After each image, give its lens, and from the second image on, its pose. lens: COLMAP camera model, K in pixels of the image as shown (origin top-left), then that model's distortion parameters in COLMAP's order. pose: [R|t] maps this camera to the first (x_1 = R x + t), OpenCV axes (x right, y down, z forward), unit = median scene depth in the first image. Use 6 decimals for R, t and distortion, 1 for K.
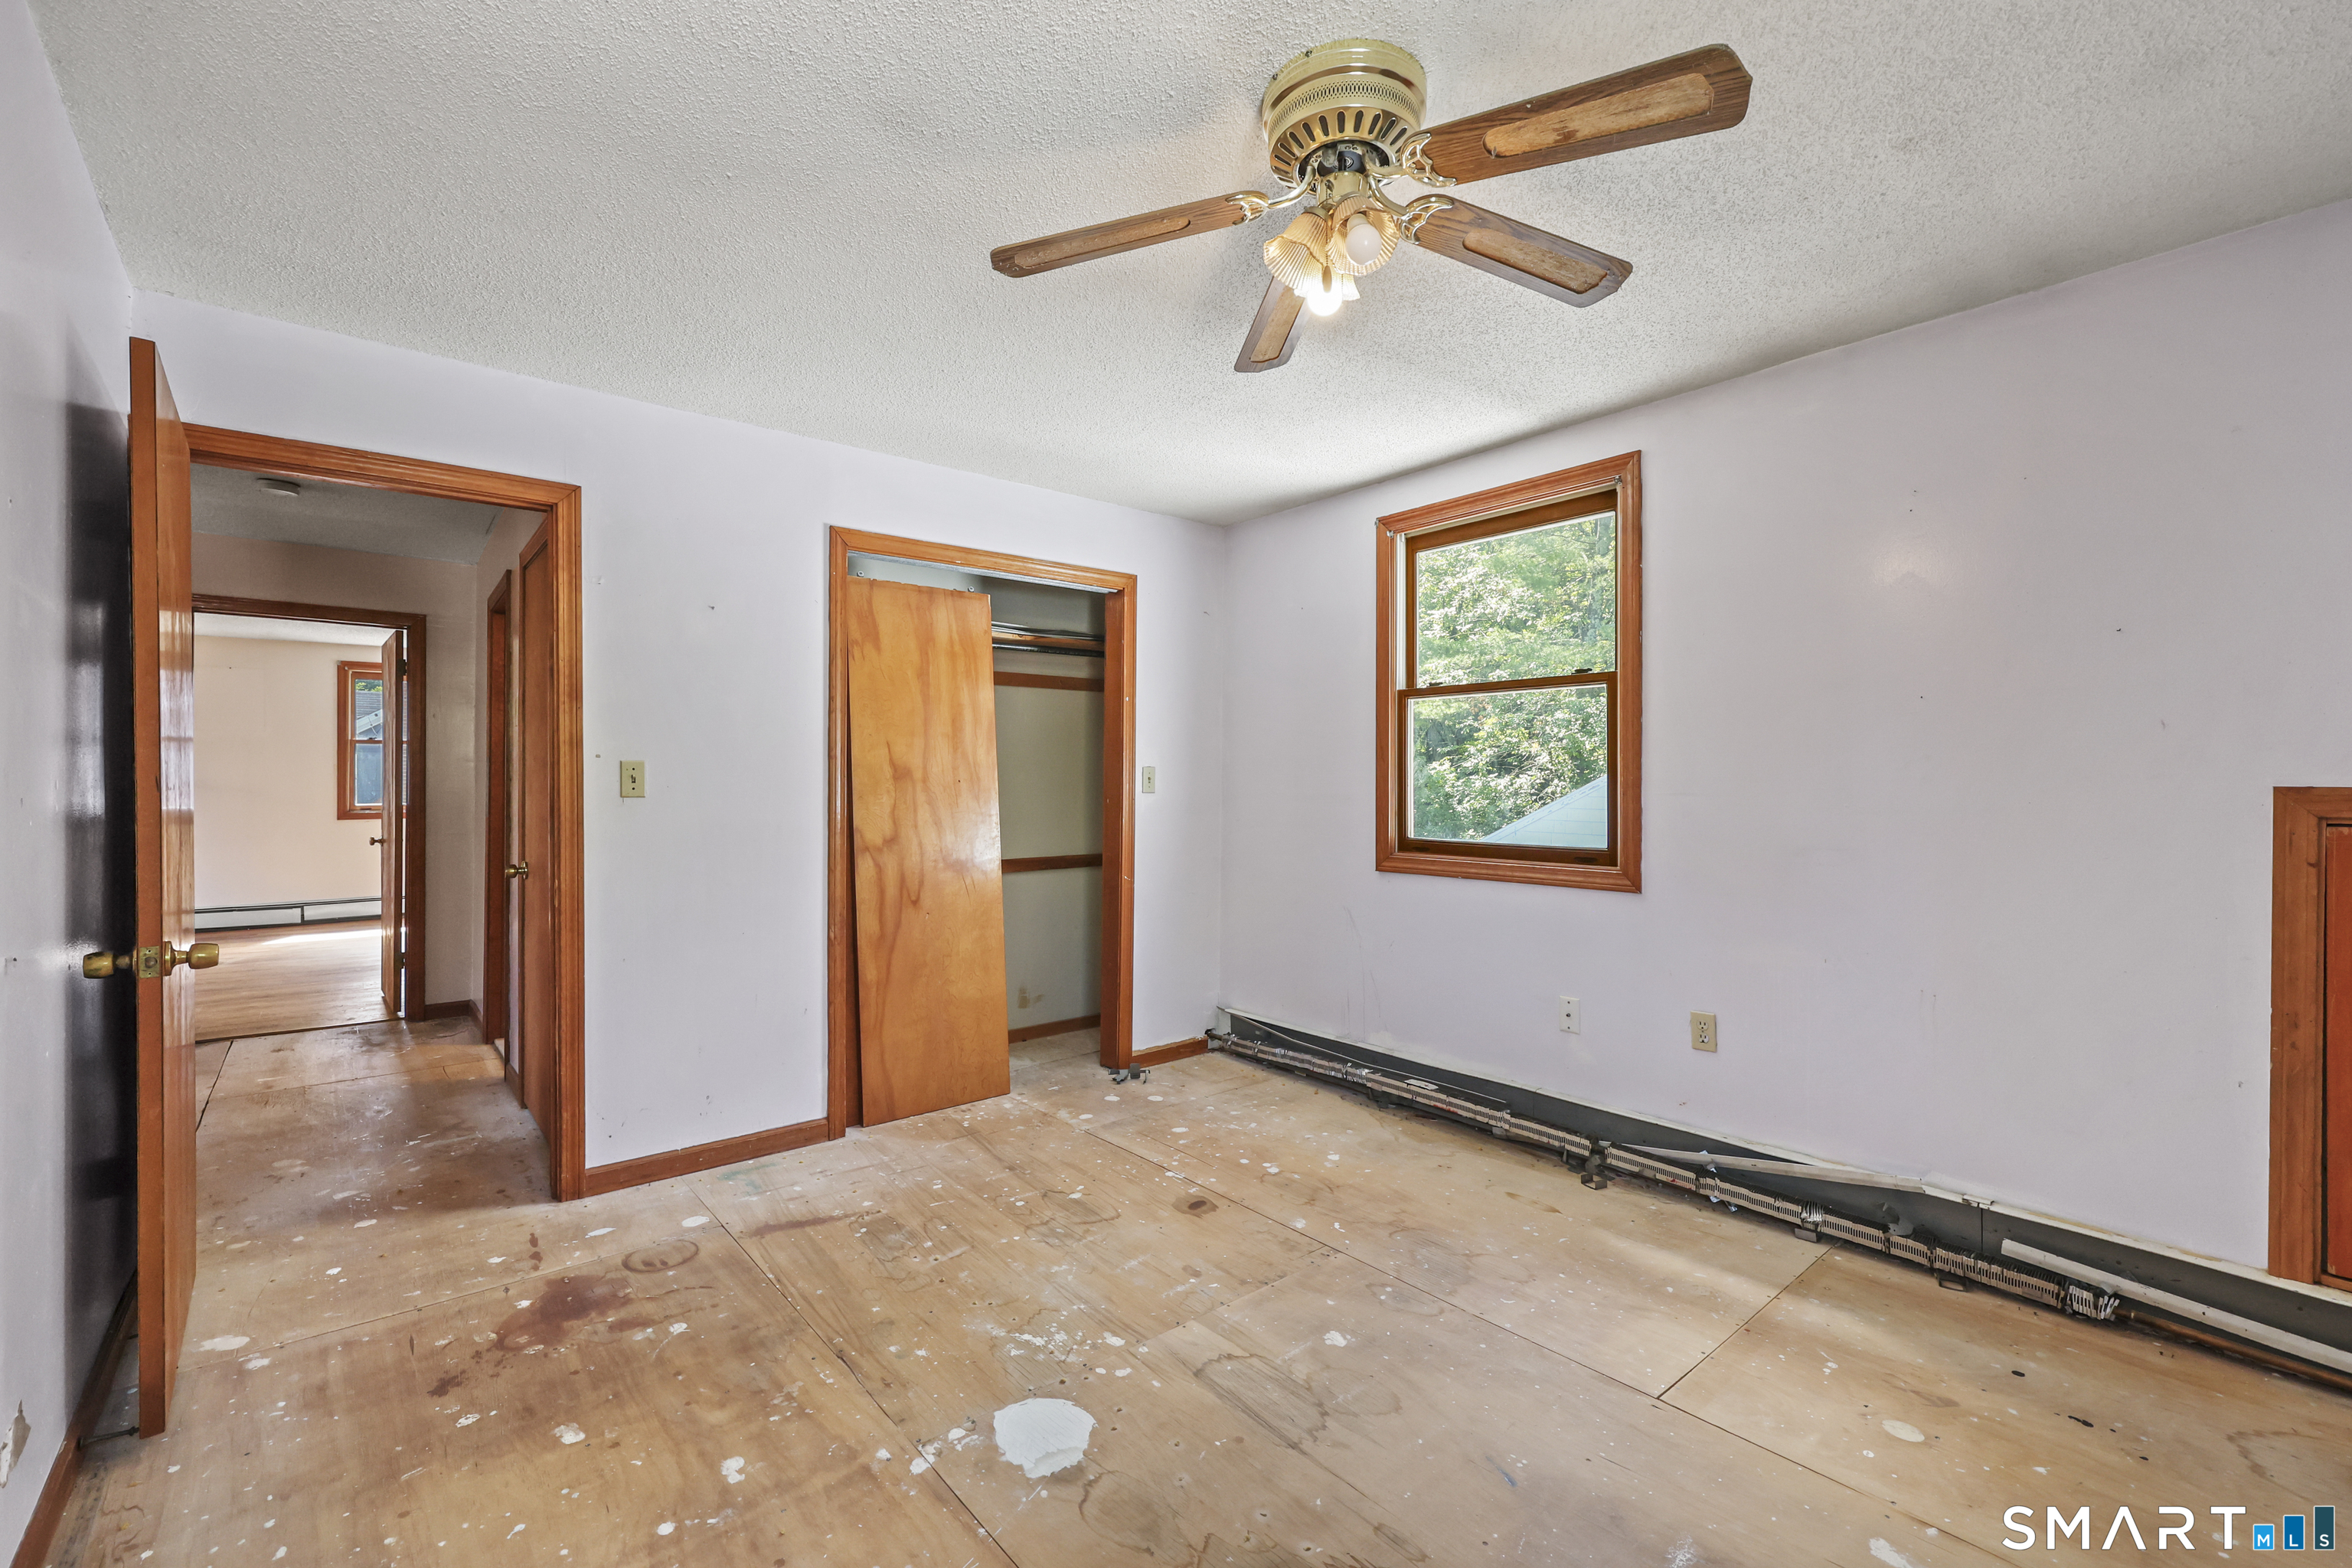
lens RADIAL K [[947.6, 0, 1174.1], [0, 947.6, 794.3], [0, 0, 1]] dist [0.007230, -0.000320]
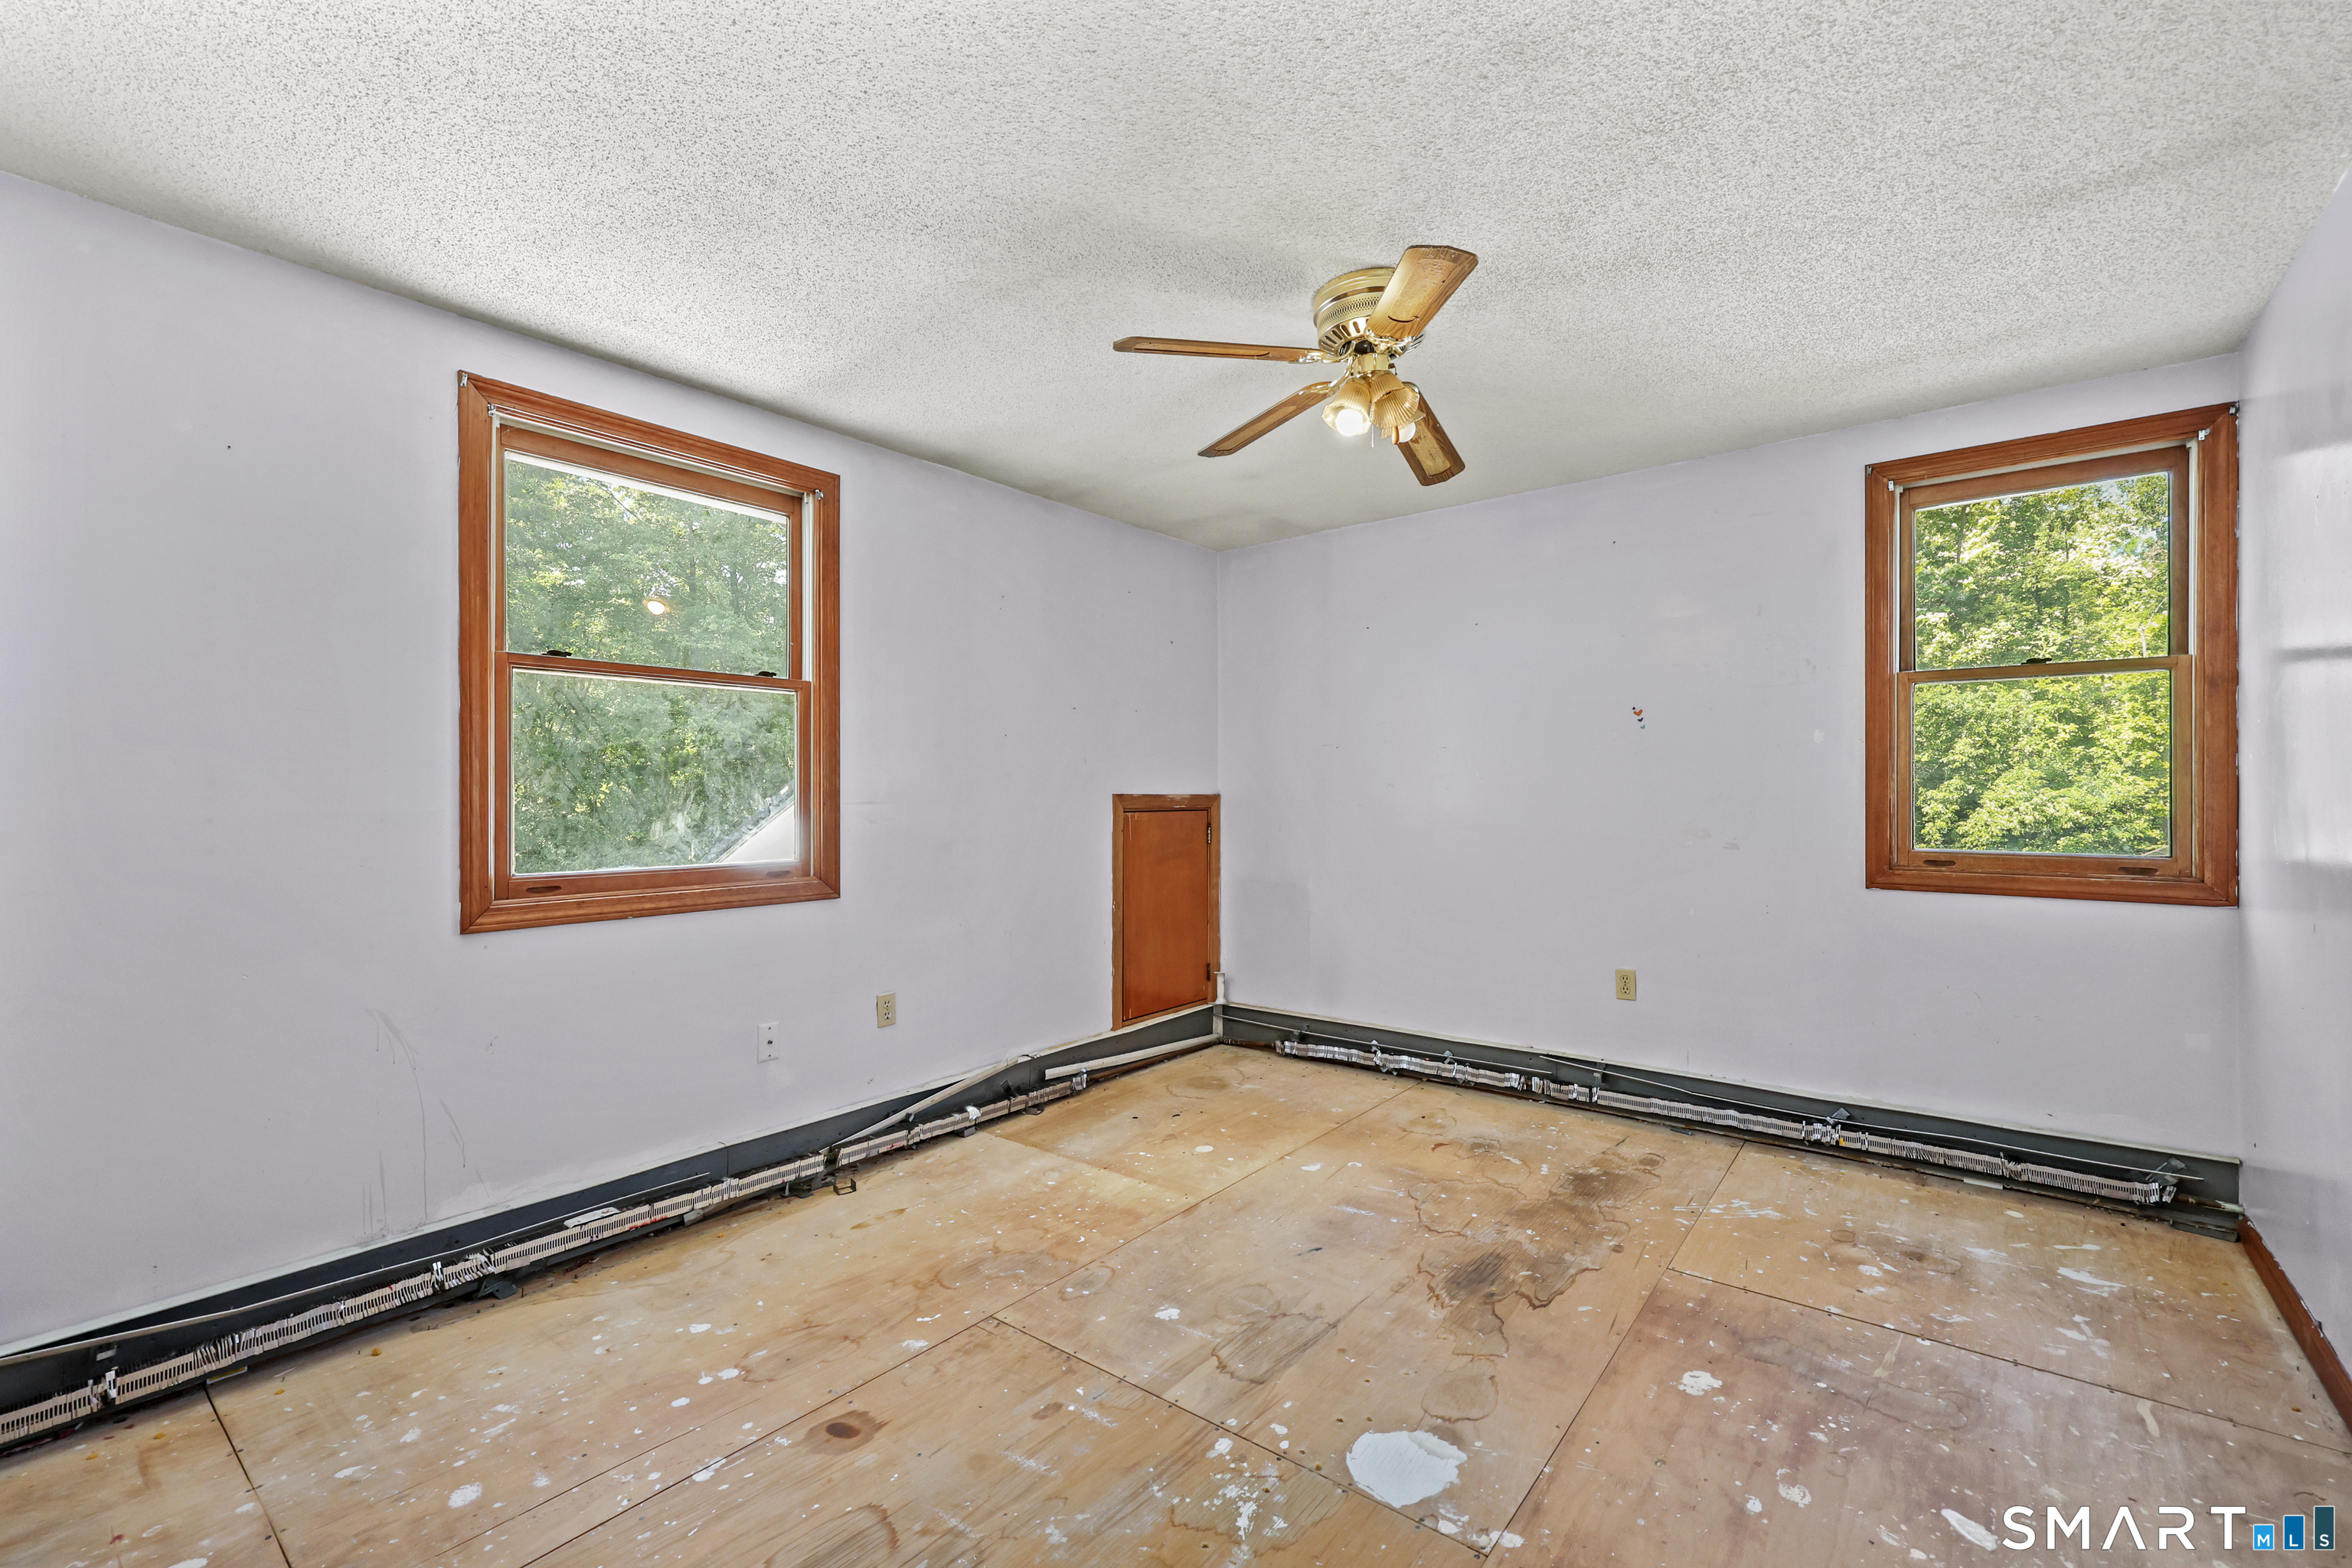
lens RADIAL K [[947.6, 0, 1174.1], [0, 947.6, 794.3], [0, 0, 1]] dist [0.007230, -0.000320]
pose [[-0.157412, 0.002932, 0.987529, -0.637197], [0.013901, 0.999903, -0.000753, -0.008562], [-0.987435, 0.013609, -0.157437, 0.825067]]
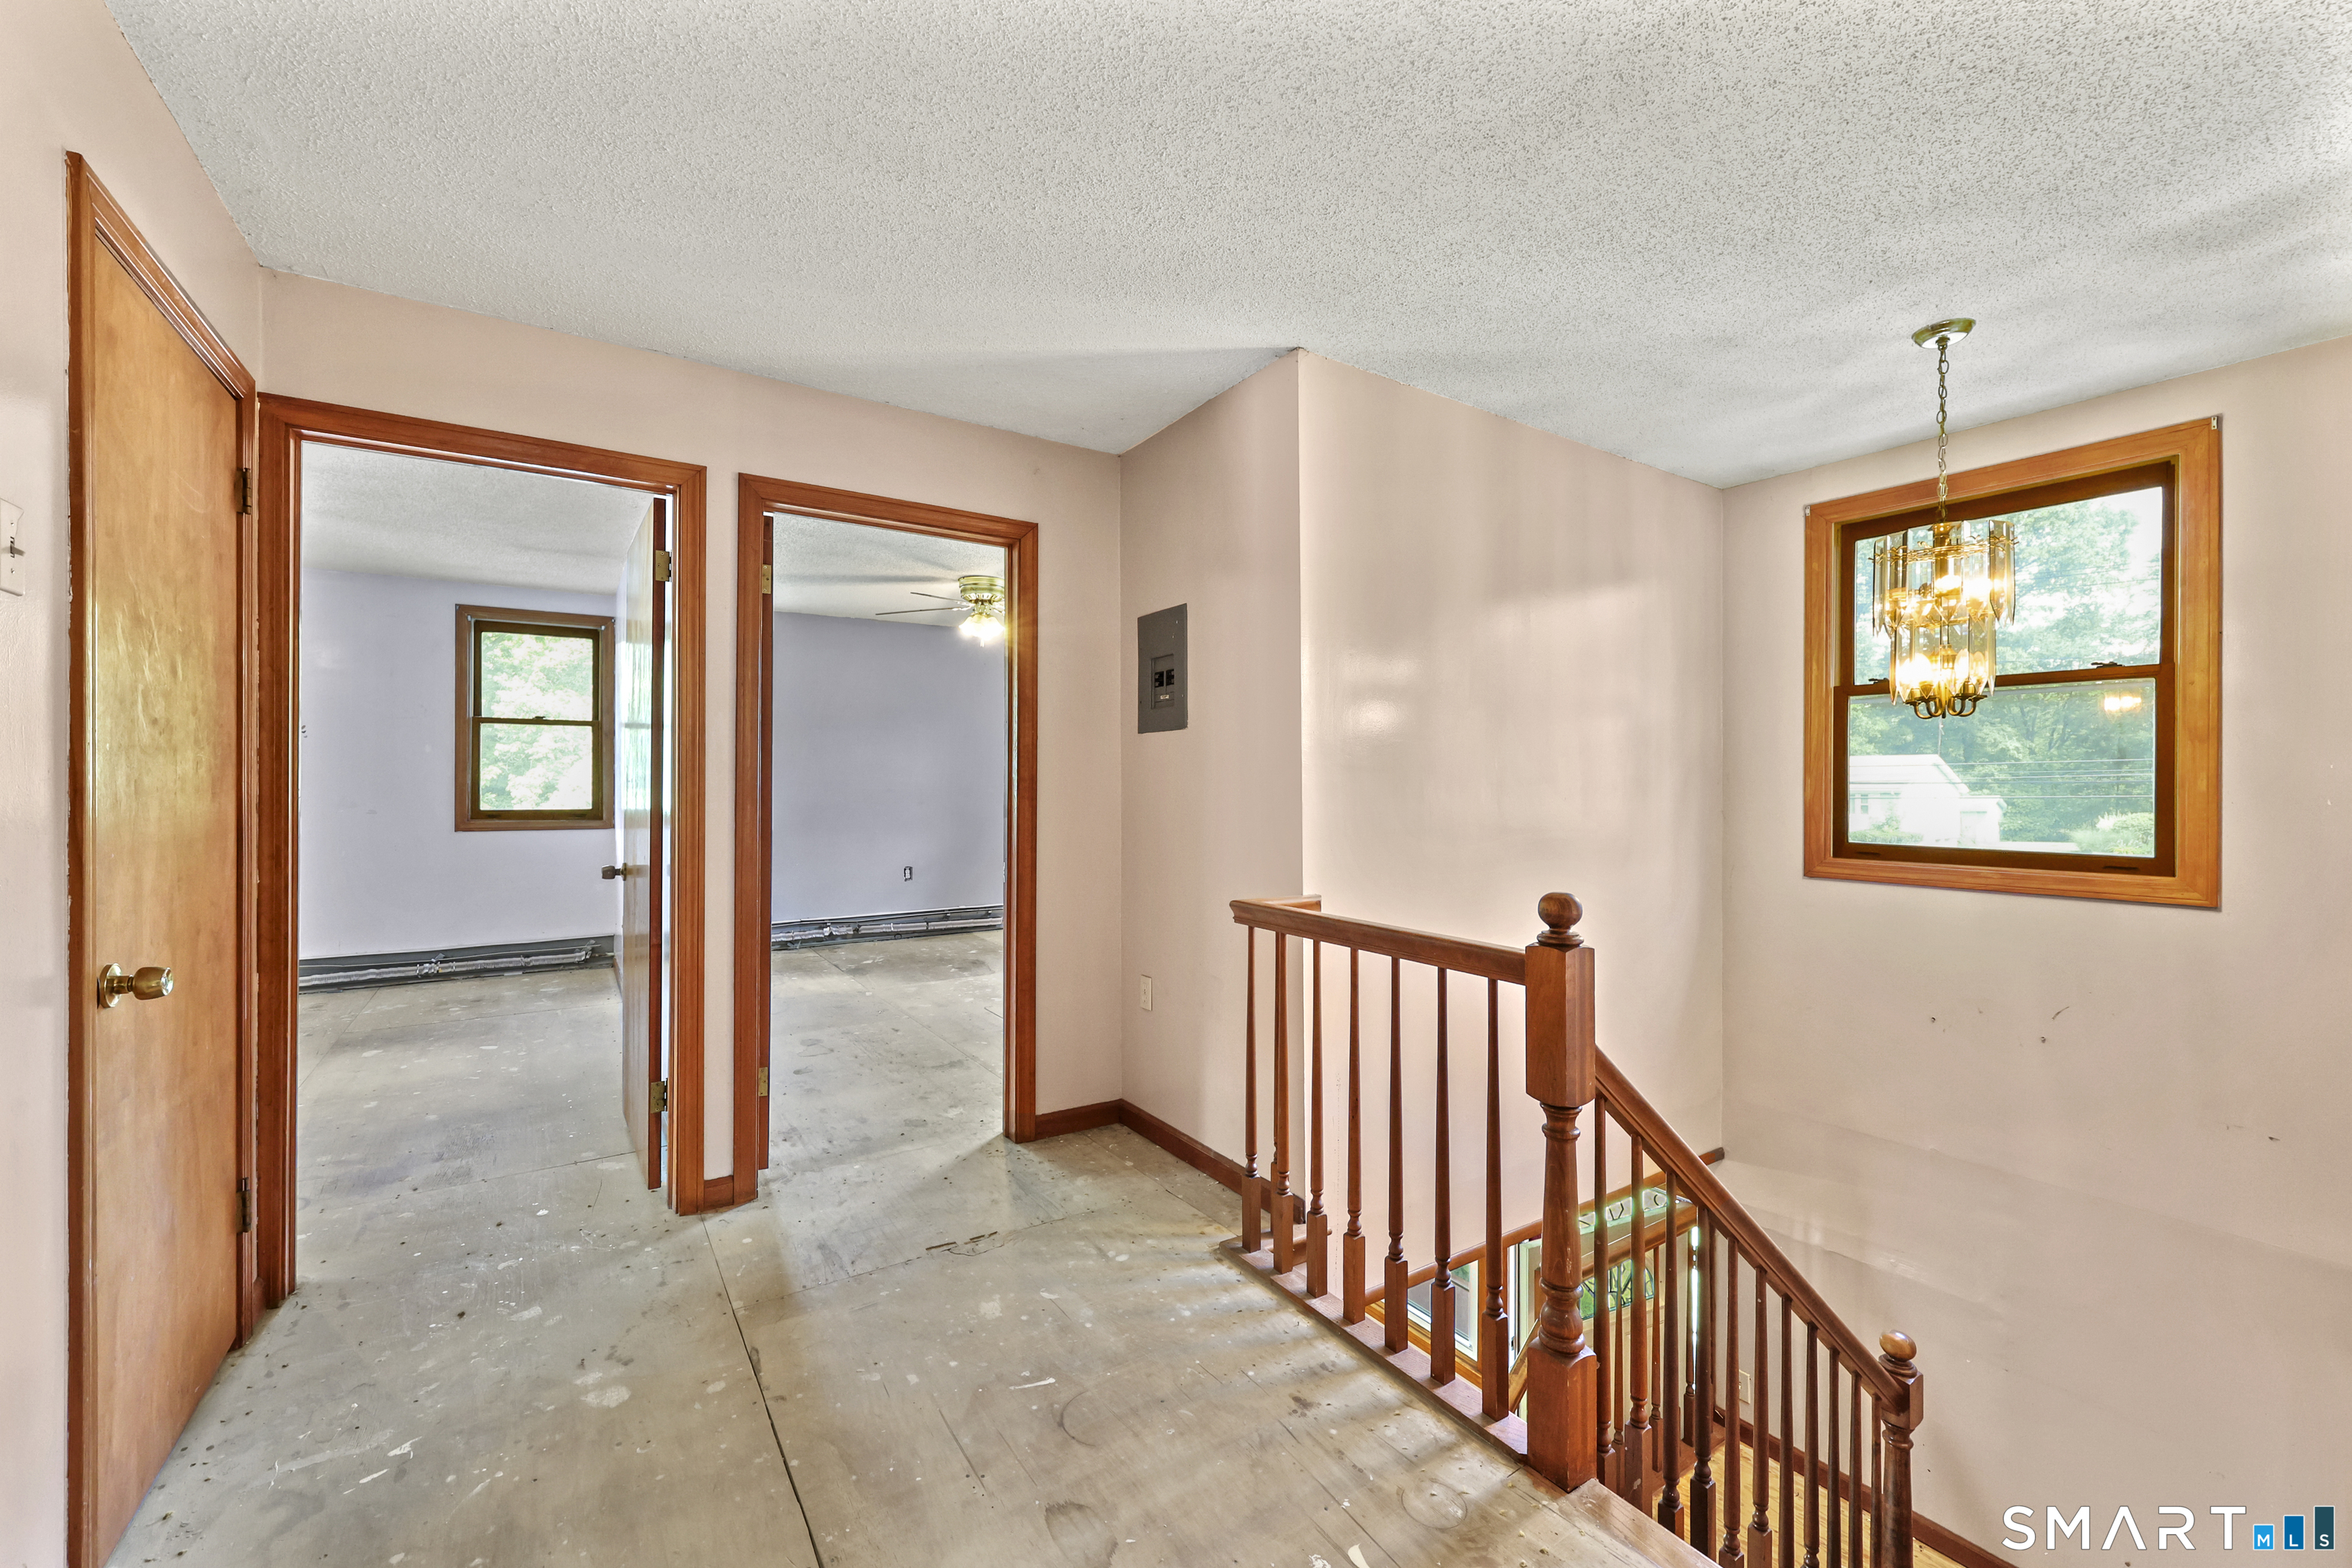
lens RADIAL K [[947.6, 0, 1174.1], [0, 947.6, 794.3], [0, 0, 1]] dist [0.007230, -0.000320]
pose [[-0.990022, -0.009795, 0.140572, -1.392623], [-0.007130, 0.999786, 0.019445, -0.012640], [-0.140732, 0.018249, -0.989879, 1.569839]]
